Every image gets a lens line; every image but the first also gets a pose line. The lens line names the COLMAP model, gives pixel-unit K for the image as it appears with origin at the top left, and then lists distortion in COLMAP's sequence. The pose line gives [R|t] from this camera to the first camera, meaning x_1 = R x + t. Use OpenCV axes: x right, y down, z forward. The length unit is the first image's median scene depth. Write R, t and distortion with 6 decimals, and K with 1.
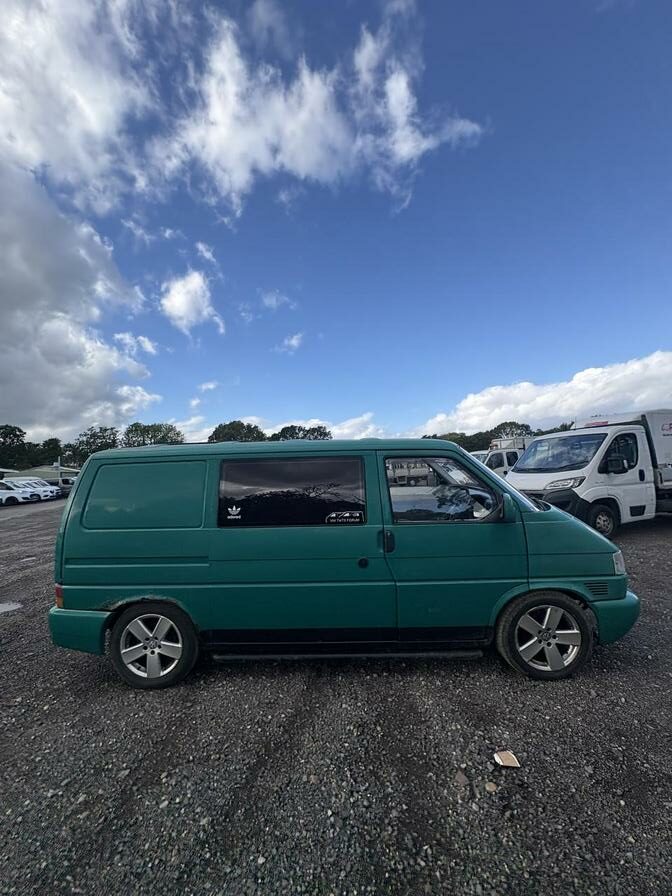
lens RADIAL K [[357.1, 0, 335.5], [0, 357.1, 446.4], [0, 0, 1]] dist [-0.000960, 0.000476]
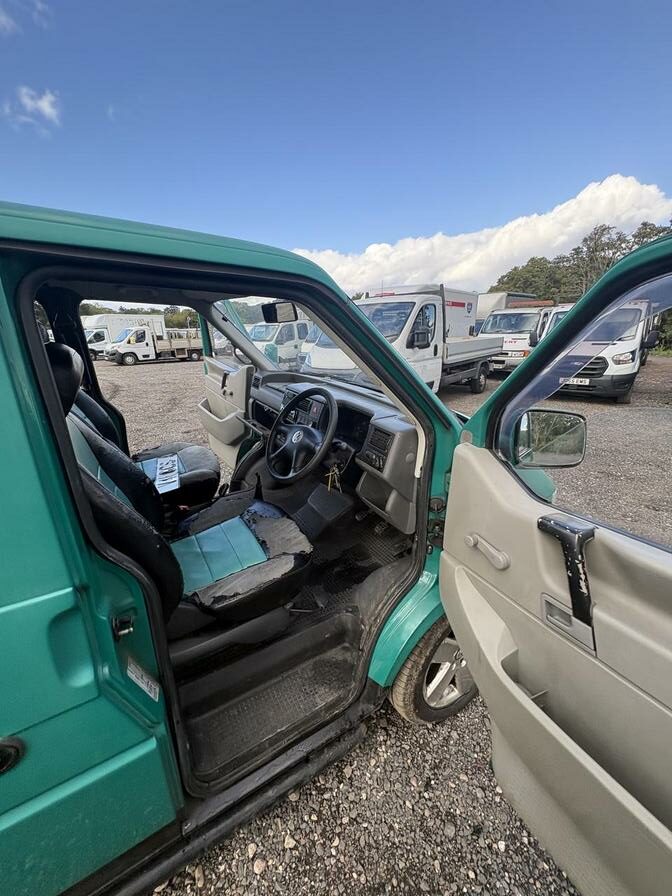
lens RADIAL K [[357.1, 0, 335.5], [0, 357.1, 446.4], [0, 0, 1]] dist [-0.000960, 0.000476]
pose [[0.838988, -0.143027, 0.525016, 0.157642], [-0.046870, 0.942257, 0.331594, 0.040534], [-0.542127, -0.302811, 0.783839, 0.698130]]
